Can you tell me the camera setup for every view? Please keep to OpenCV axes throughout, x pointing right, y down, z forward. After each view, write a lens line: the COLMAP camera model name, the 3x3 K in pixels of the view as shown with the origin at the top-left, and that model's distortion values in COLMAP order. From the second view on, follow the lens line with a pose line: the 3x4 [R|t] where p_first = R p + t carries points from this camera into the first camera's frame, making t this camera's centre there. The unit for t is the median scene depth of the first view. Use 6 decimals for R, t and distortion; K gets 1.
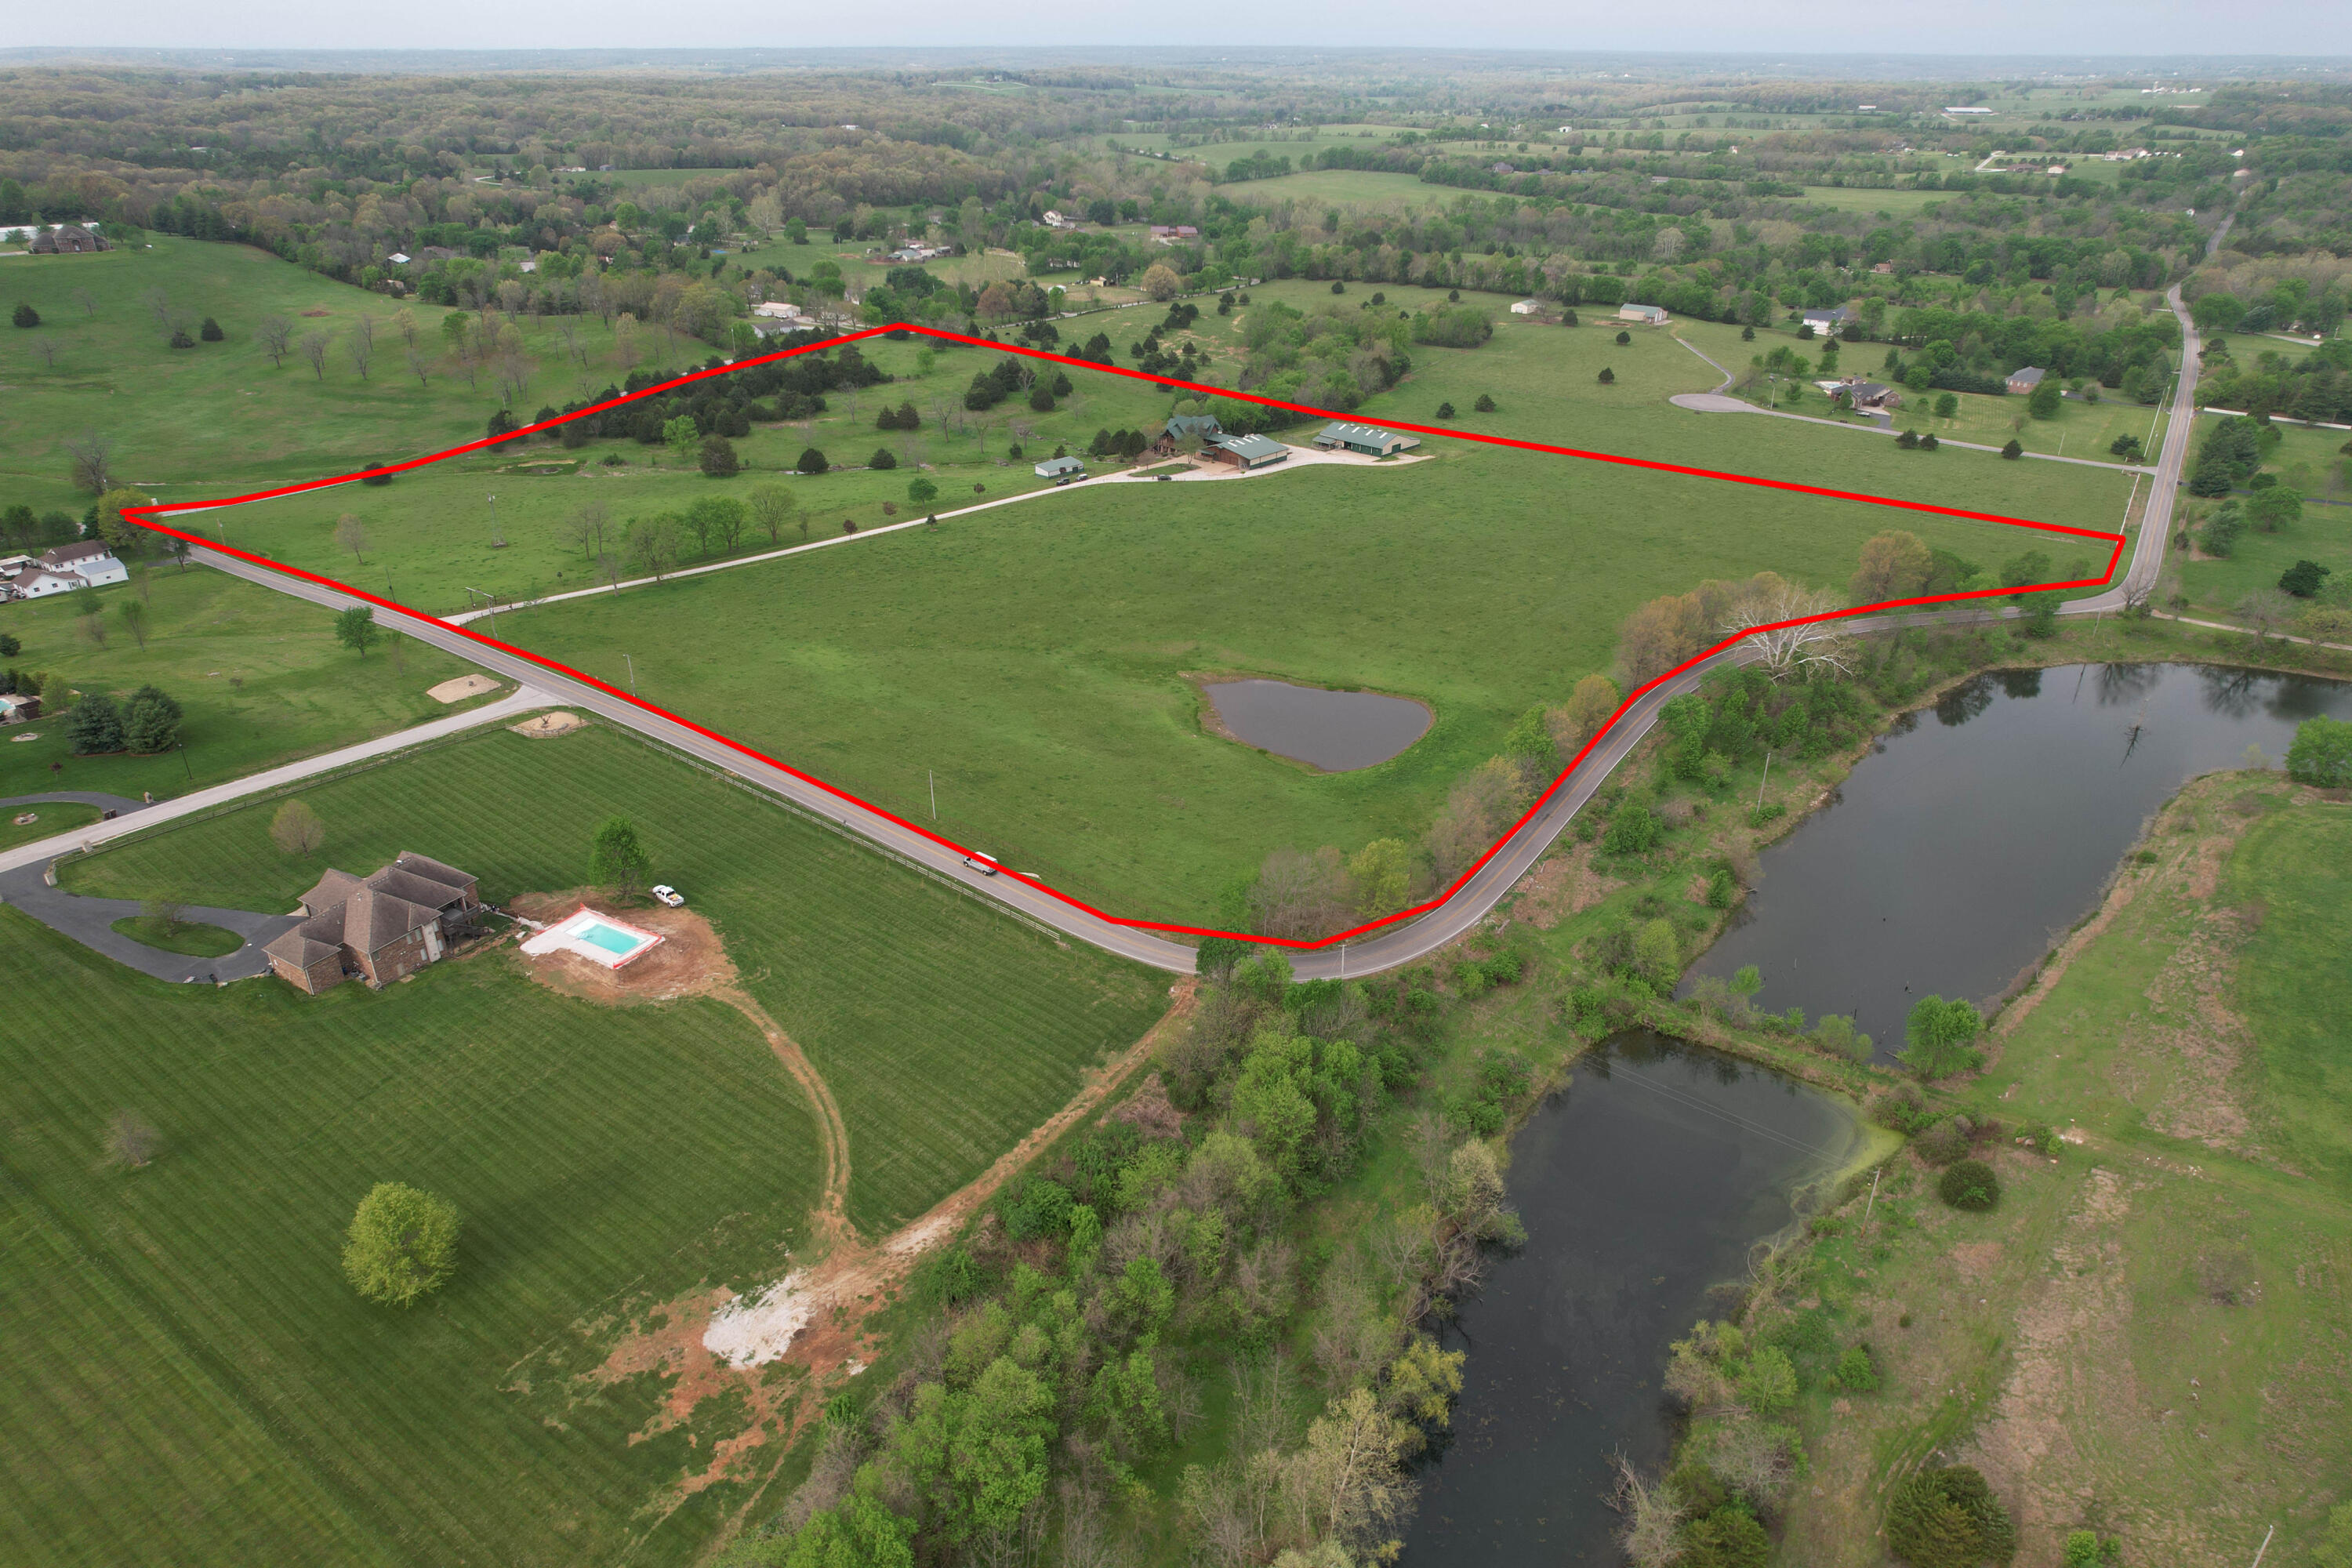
lens RADIAL K [[1506.7, 0, 1183.5], [0, 1506.7, 774.5], [0, 0, 1]] dist [-0.089242, 0.085127]
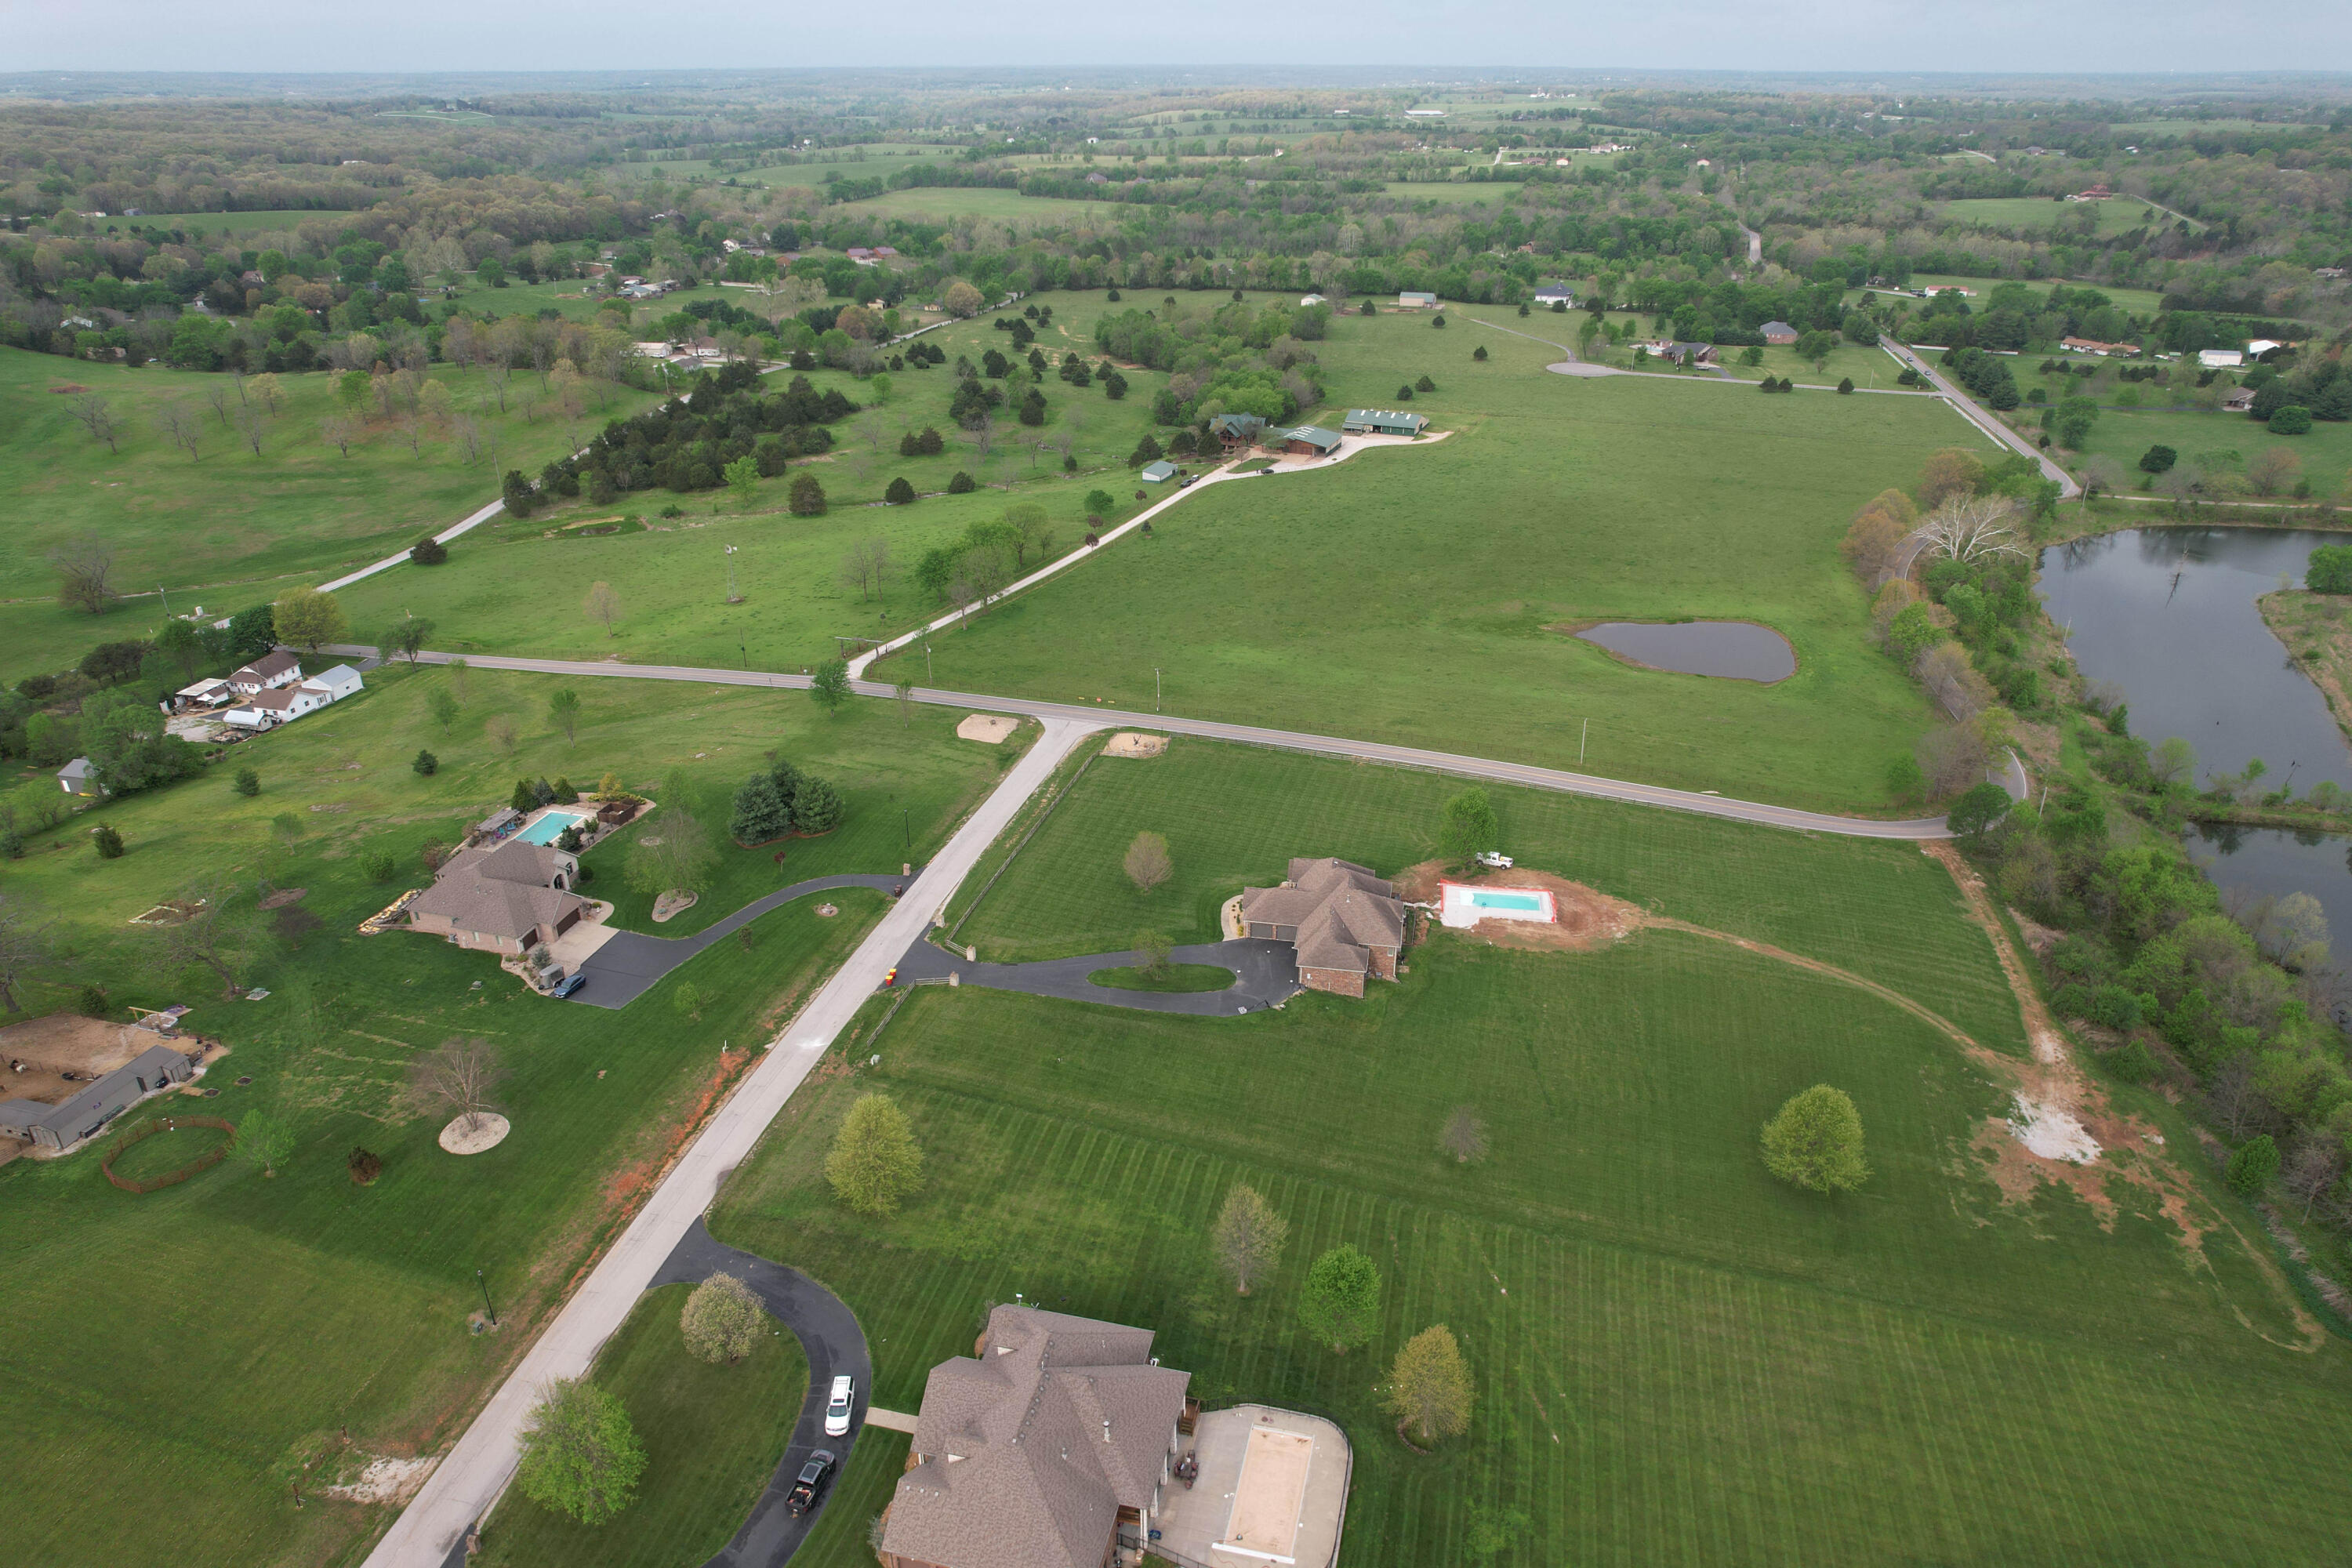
lens RADIAL K [[1506.7, 0, 1183.5], [0, 1506.7, 774.5], [0, 0, 1]] dist [-0.089242, 0.085127]
pose [[0.934140, -0.160159, 0.318953, -0.387253], [0.163449, 0.986412, 0.016611, -0.013791], [-0.317280, 0.036616, 0.947625, 0.028956]]
